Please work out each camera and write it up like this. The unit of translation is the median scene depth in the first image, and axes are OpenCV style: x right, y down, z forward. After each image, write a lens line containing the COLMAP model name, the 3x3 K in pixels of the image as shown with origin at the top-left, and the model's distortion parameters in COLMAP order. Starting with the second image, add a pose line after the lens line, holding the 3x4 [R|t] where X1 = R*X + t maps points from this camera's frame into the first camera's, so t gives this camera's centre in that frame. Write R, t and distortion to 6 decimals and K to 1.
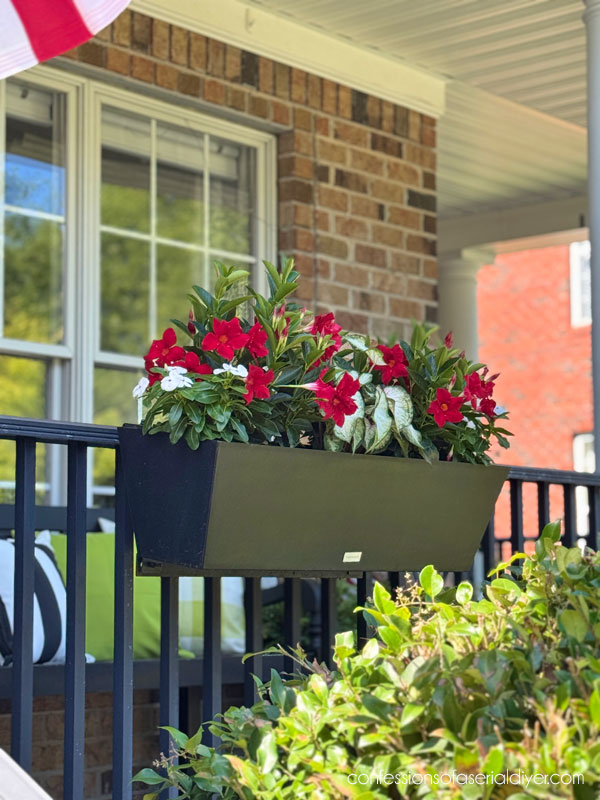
lens RADIAL K [[1844.8, 0, 300.0], [0, 1844.8, 400.0], [0, 0, 1]] dist [0.039469, 0.140033]
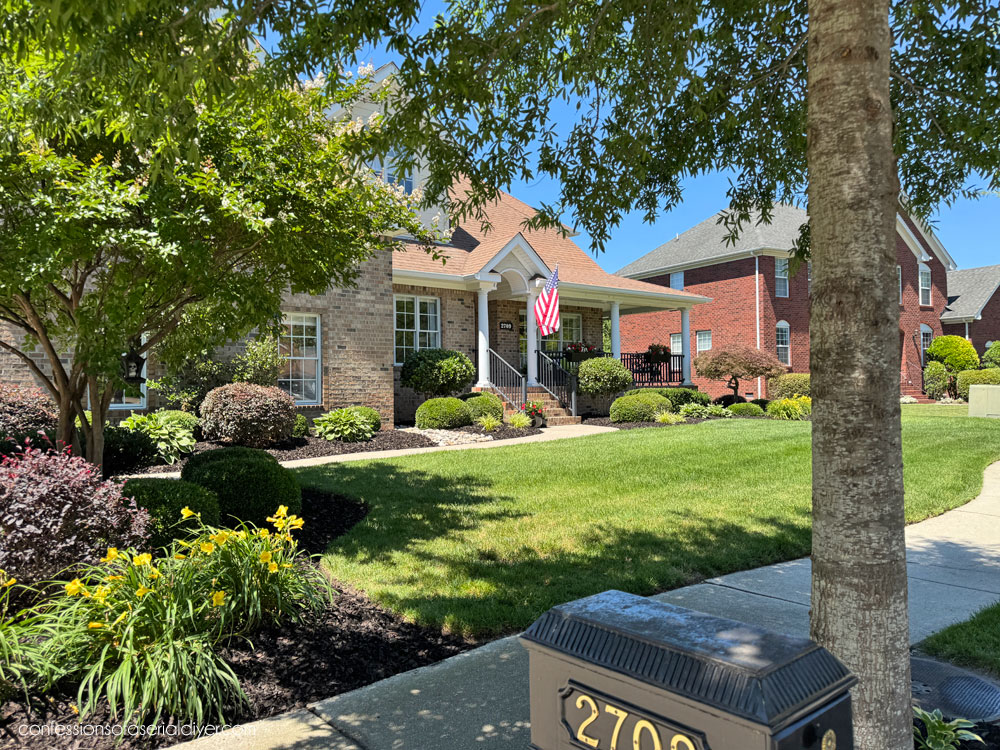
lens RADIAL K [[729.5, 0, 502.7], [0, 729.5, 388.1], [0, 0, 1]] dist [0.005546, 0.000618]
pose [[0.983781, -0.006272, -0.179262, 0.242495], [0.026003, 0.993818, 0.107929, -0.180854], [0.177477, -0.110840, 0.977863, -2.578443]]
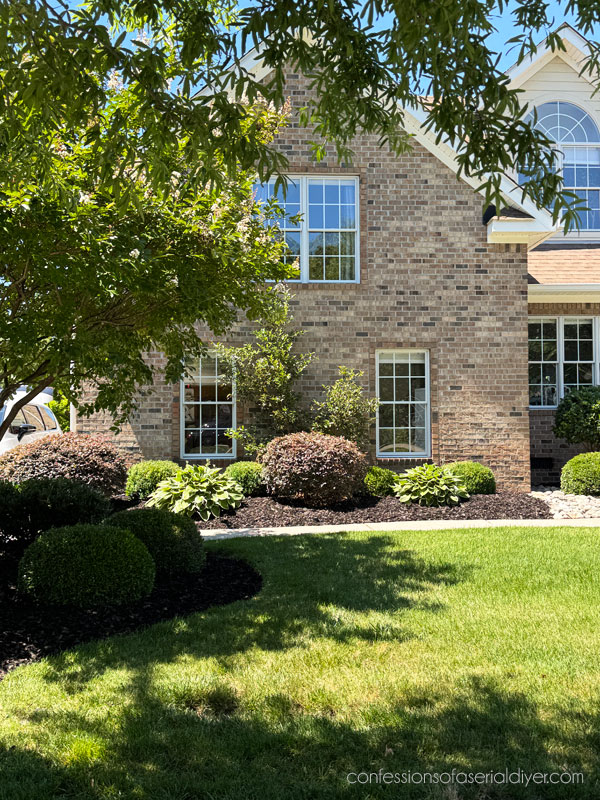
lens RADIAL K [[814.6, 0, 312.6], [0, 814.6, 403.4], [0, 0, 1]] dist [0.154993, 0.001950]
pose [[0.688828, -0.032326, -0.724204, 0.585777], [0.082685, 0.995989, 0.034189, -0.137956], [0.720194, -0.083431, 0.688738, -2.139553]]
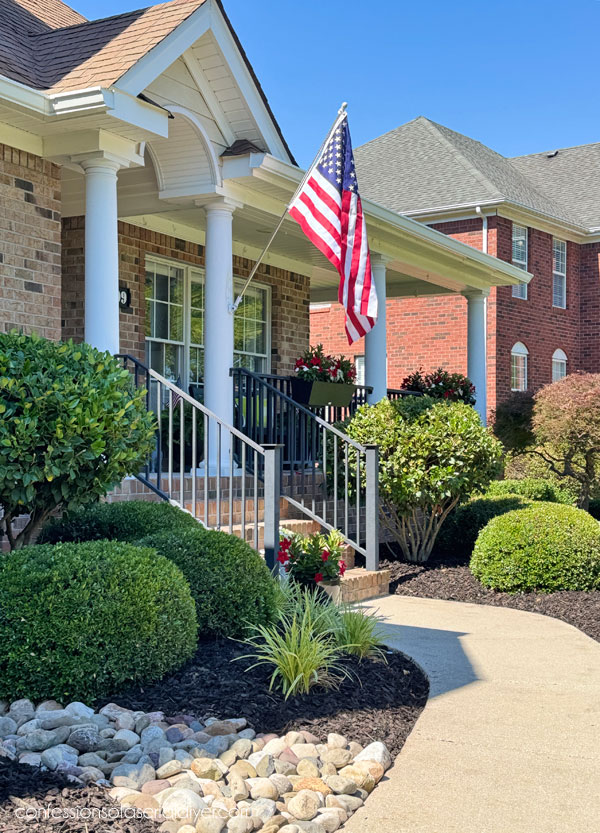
lens RADIAL K [[1122.5, 0, 299.7], [0, 1122.5, 432.0], [0, 0, 1]] dist [0.110738, -0.003448]
pose [[0.982259, 0.017152, 0.186744, -0.360813], [-0.034672, 0.995250, 0.090964, -0.064865], [-0.184297, -0.095825, 0.978188, -1.147412]]
